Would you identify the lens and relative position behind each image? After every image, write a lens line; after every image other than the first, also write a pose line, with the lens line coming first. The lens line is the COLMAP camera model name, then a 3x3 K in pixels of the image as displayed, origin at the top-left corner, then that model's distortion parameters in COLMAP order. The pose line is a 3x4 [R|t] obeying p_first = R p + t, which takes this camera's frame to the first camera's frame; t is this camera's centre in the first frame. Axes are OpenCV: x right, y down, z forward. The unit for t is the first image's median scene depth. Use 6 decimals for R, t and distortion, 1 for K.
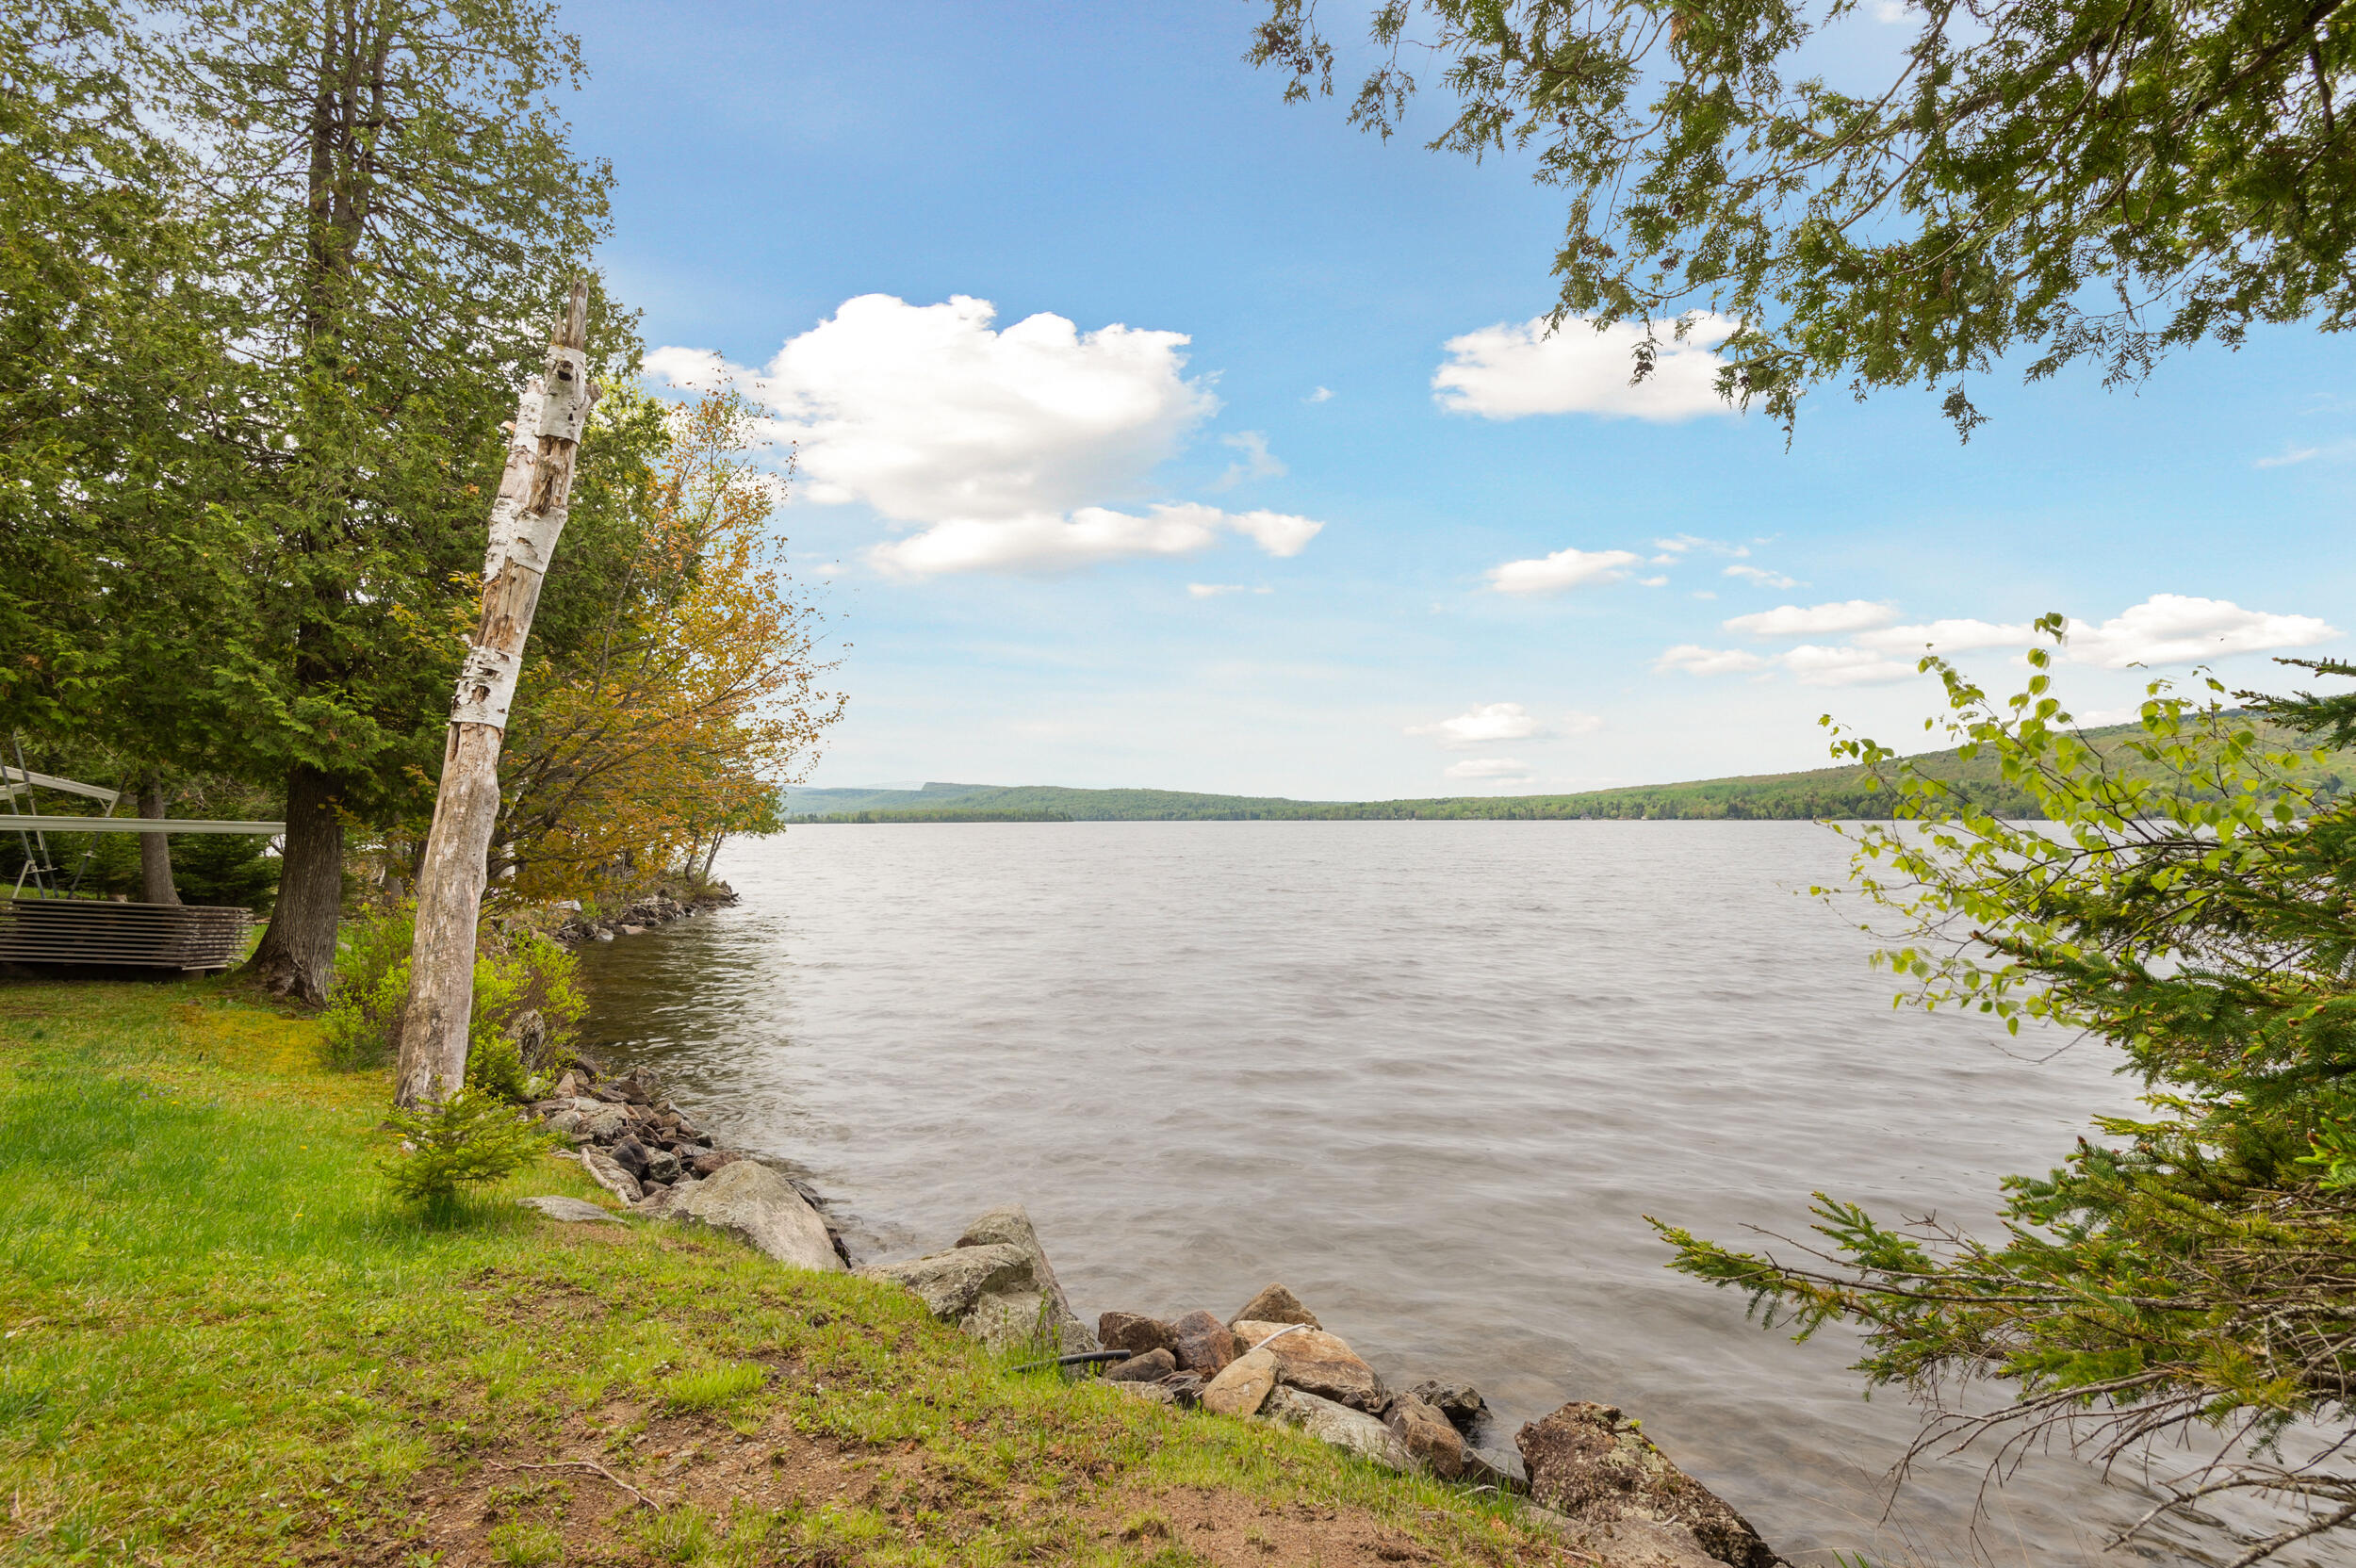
lens RADIAL K [[1091.5, 0, 1182.1], [0, 1091.5, 794.8], [0, 0, 1]] dist [-0.000381, -0.000797]
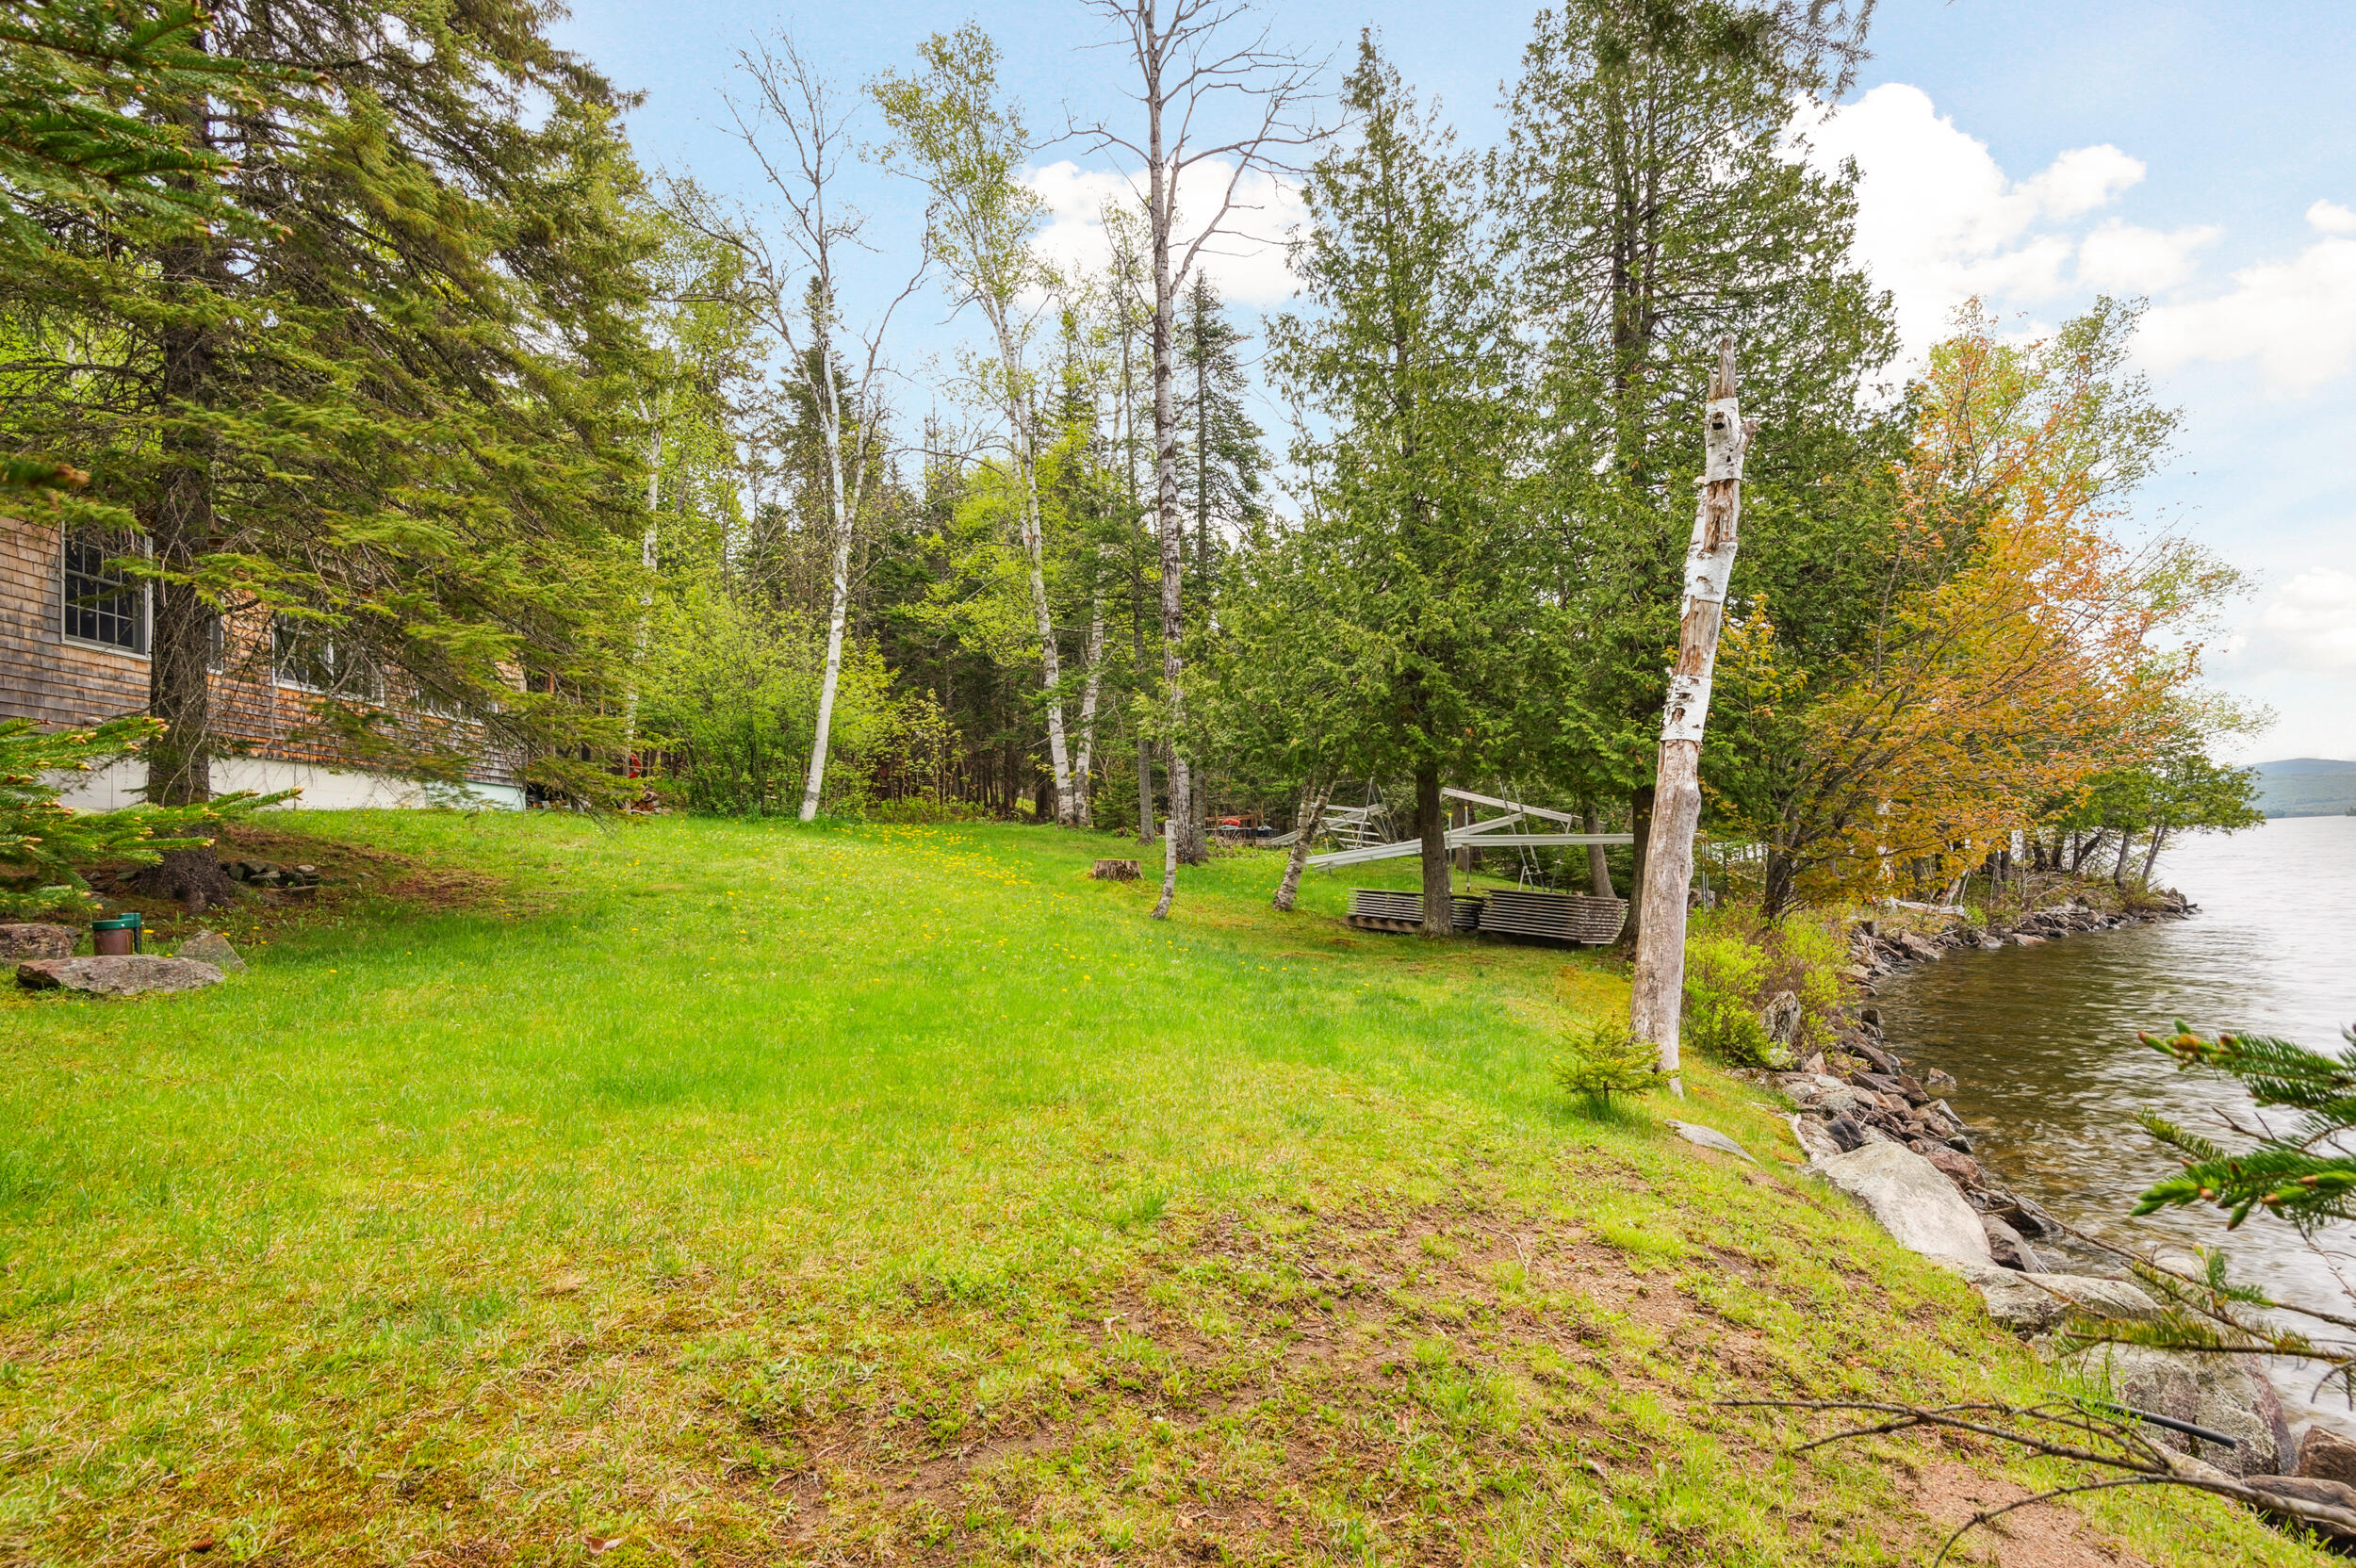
lens RADIAL K [[1088.0, 0, 1183.1], [0, 1088.0, 854.3], [0, 0, 1]] dist [0.002335, -0.008488]
pose [[0.406049, -0.019166, -0.913650, 0.155238], [0.062856, 0.997998, 0.006999, 0.012350], [0.911687, -0.060270, 0.406441, 0.003075]]
